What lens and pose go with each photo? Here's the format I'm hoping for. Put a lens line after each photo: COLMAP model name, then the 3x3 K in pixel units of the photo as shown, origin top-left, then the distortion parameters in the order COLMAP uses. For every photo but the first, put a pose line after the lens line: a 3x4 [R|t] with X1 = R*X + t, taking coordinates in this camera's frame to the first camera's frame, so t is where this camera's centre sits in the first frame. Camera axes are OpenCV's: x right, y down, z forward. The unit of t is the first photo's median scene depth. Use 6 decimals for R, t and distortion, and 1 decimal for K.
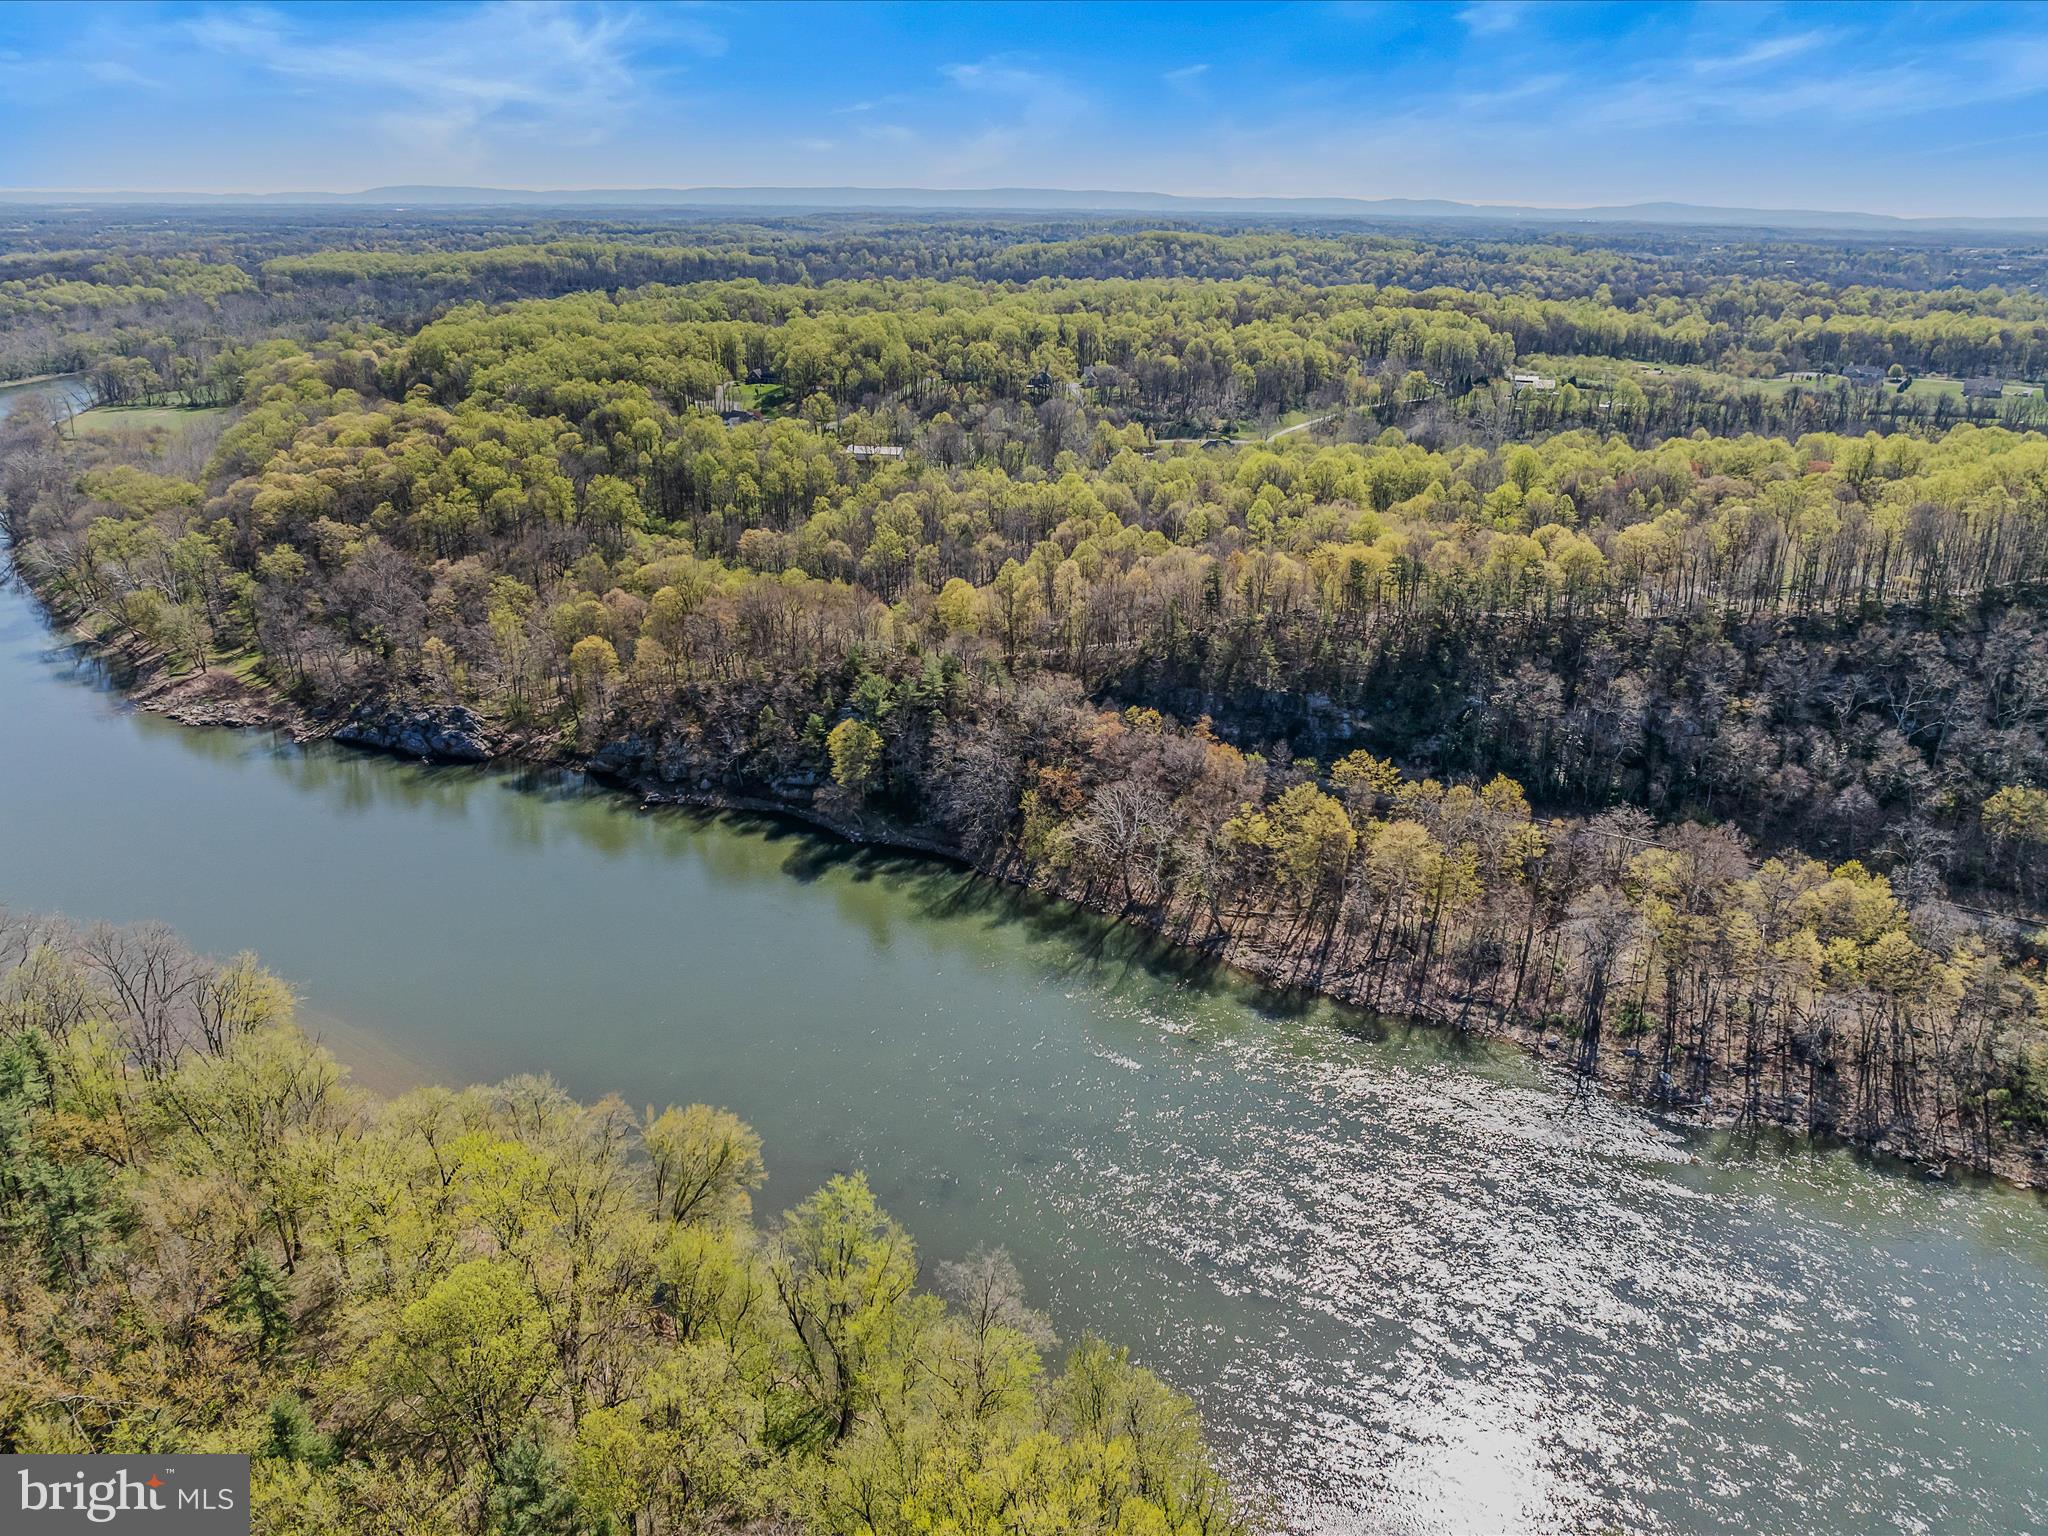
lens RADIAL K [[1435.6, 0, 1030.1], [0, 1435.6, 764.5], [0, 0, 1]] dist [-0.044646, 0.015604]
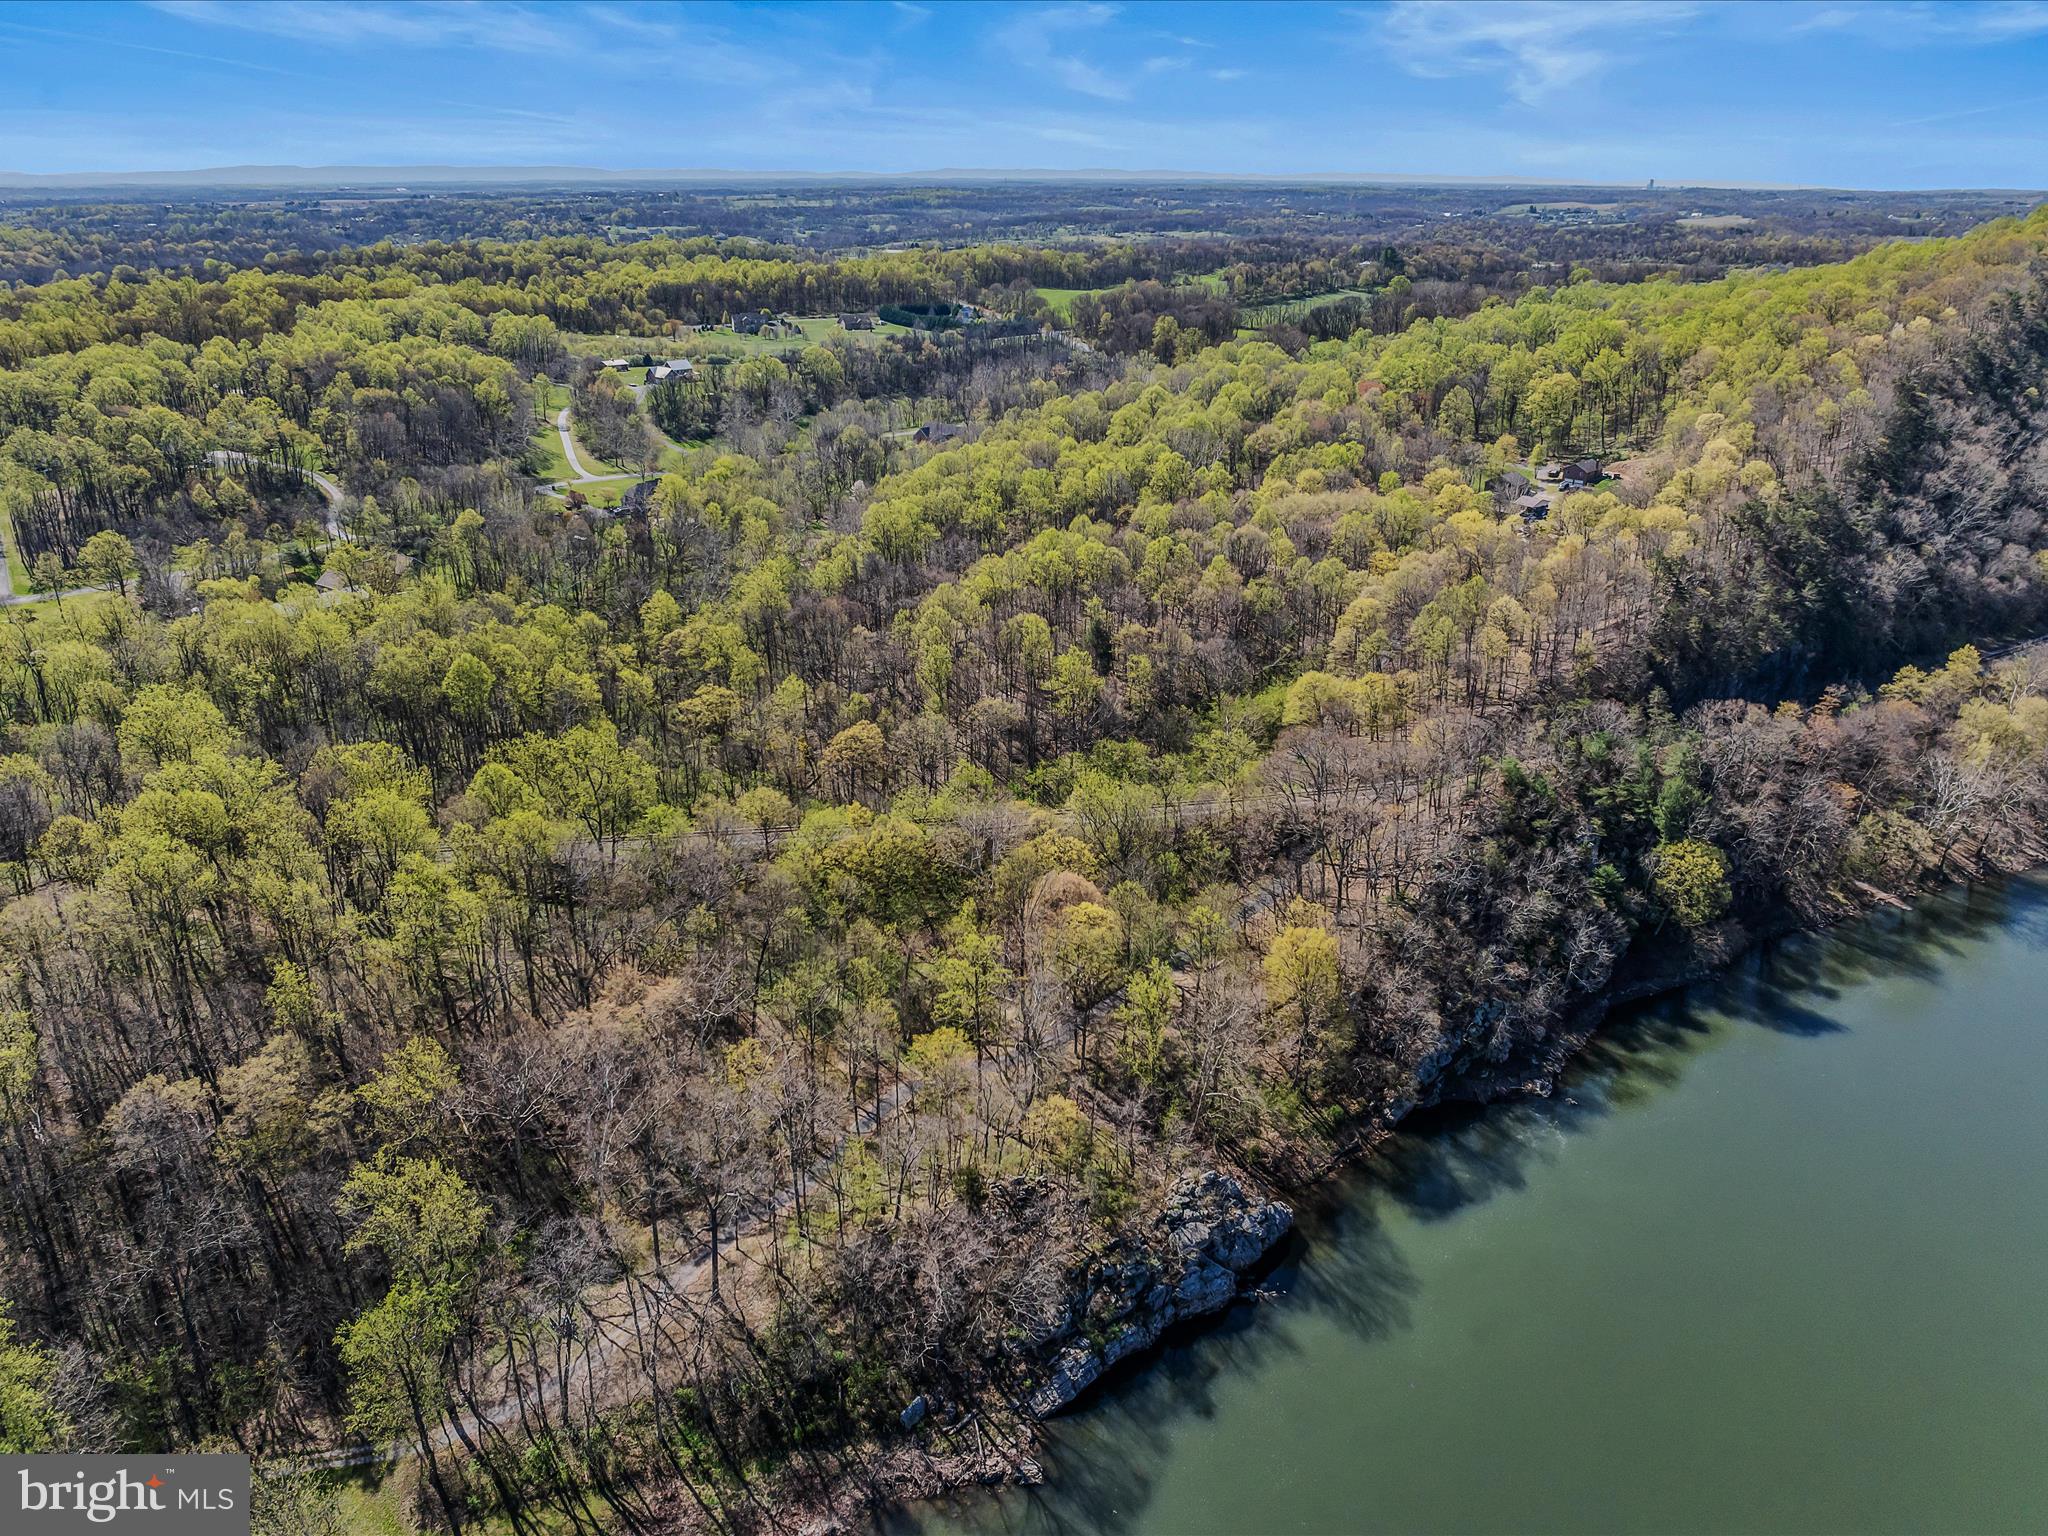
lens RADIAL K [[1499.8, 0, 1026.0], [0, 1499.8, 761.1], [0, 0, 1]] dist [-0.044272, 0.010032]
pose [[0.459451, -0.337914, 0.821413, -0.739066], [0.326606, 0.924285, 0.197549, -0.274894], [-0.825974, 0.177514, 0.535029, 0.665900]]
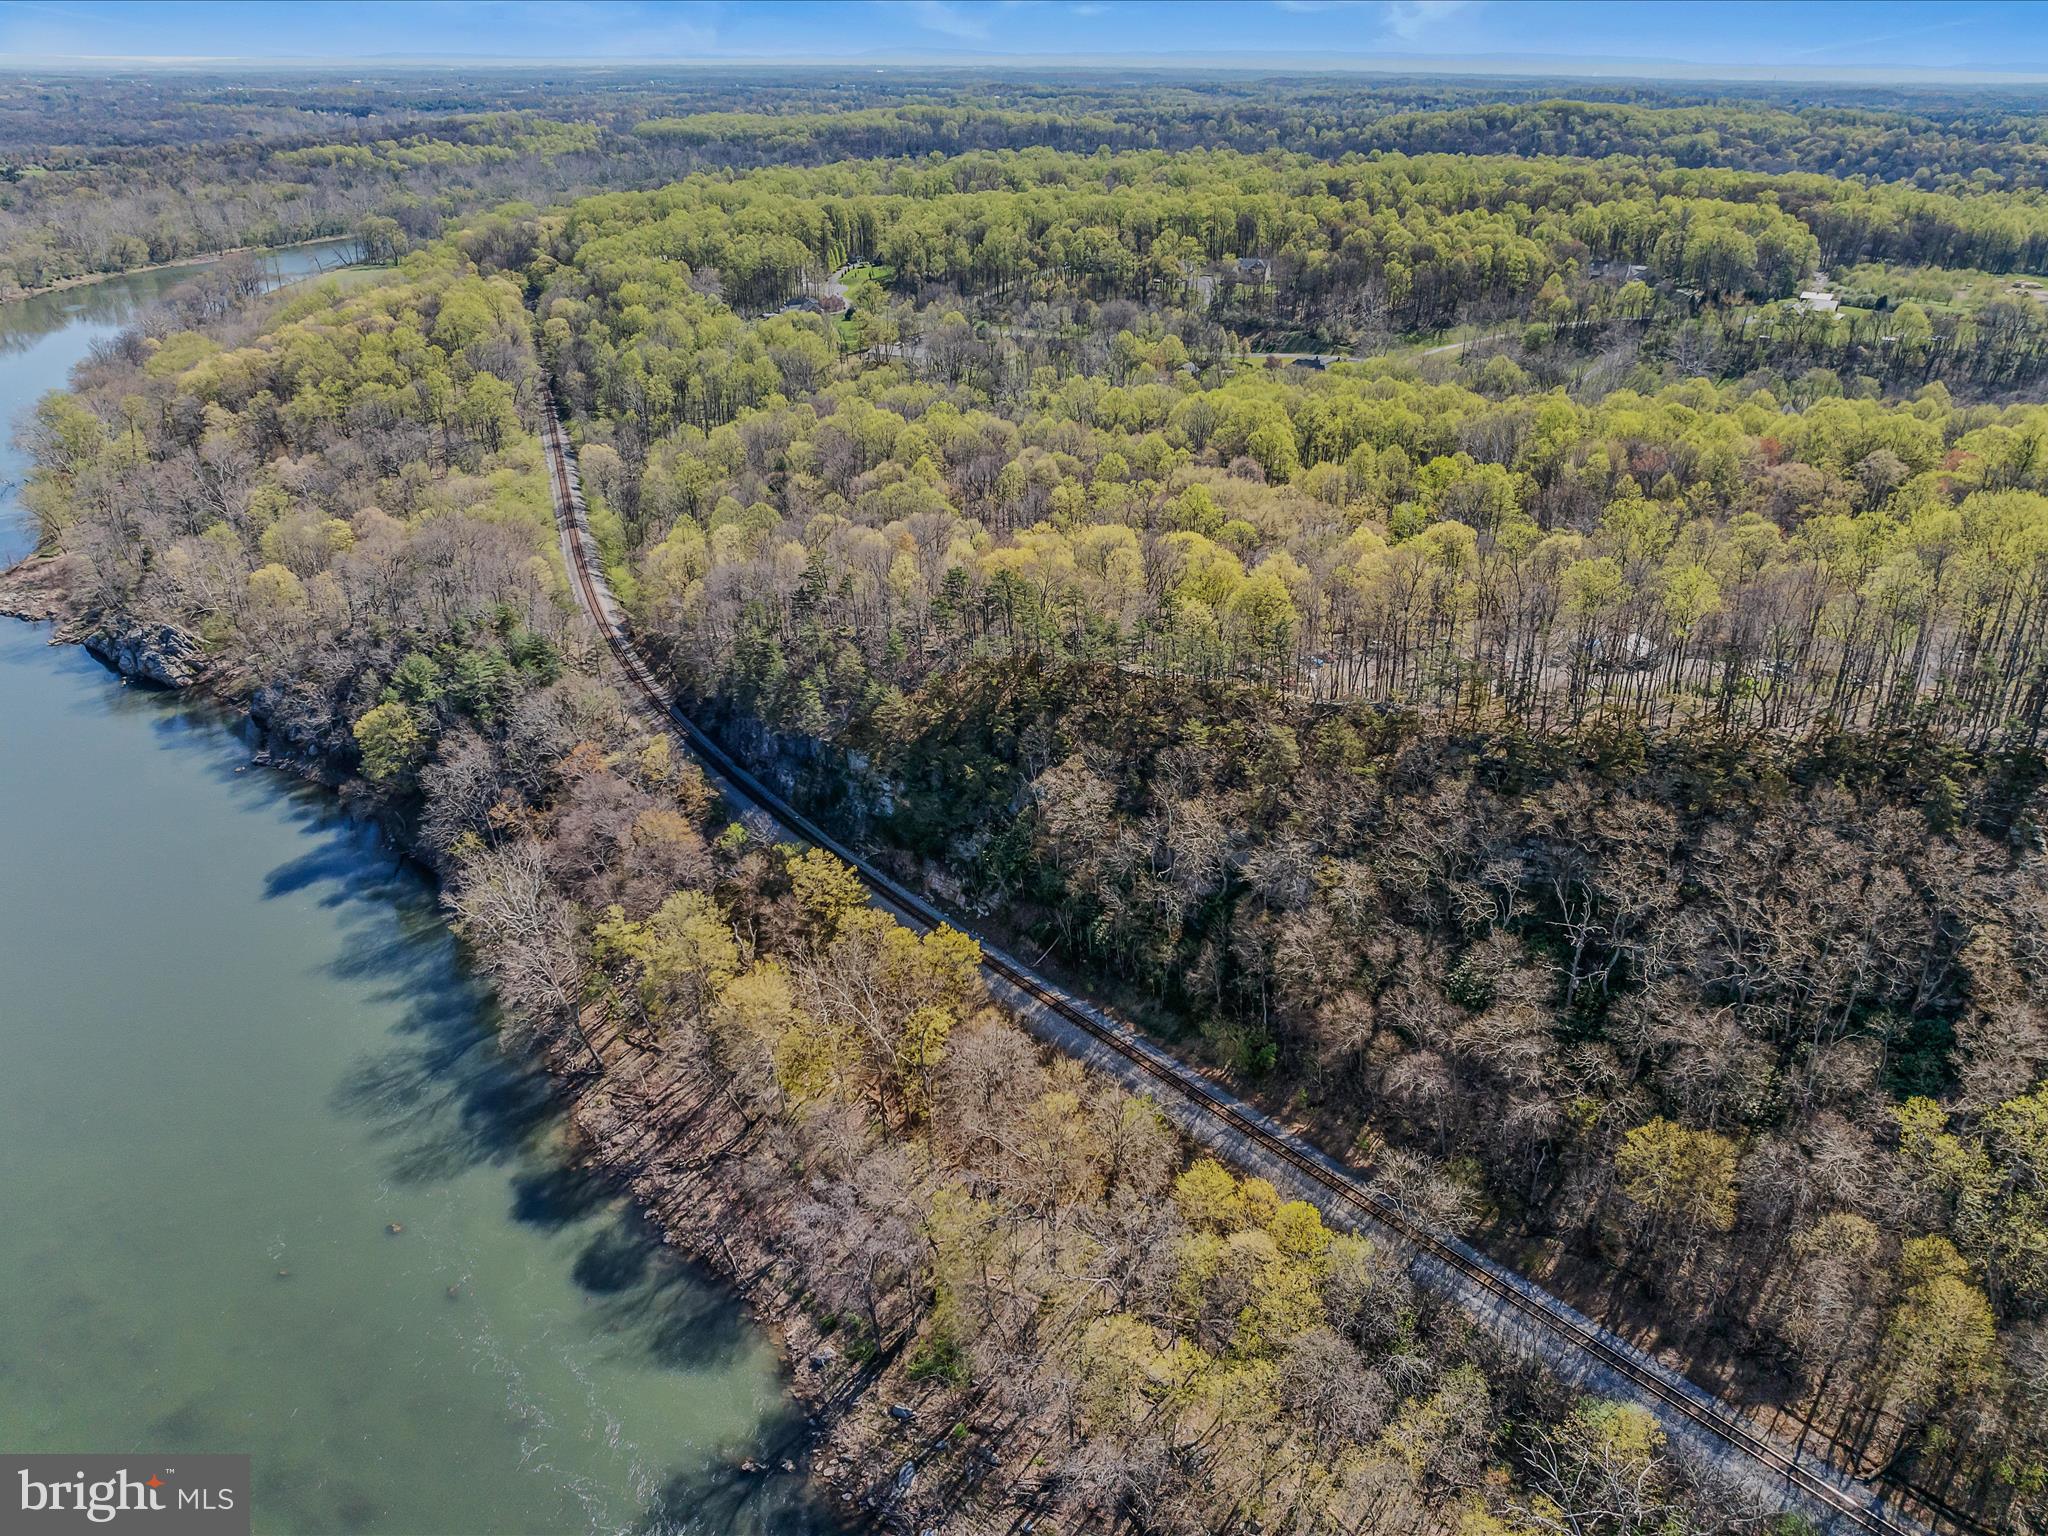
lens RADIAL K [[1435.6, 0, 1026.9], [0, 1435.6, 765.8], [0, 0, 1]] dist [-0.044646, 0.015604]
pose [[0.953048, 0.129796, -0.273591, 0.356025], [-0.106984, 0.989540, 0.096778, -0.089665], [0.283291, -0.062964, 0.956965, 0.243546]]
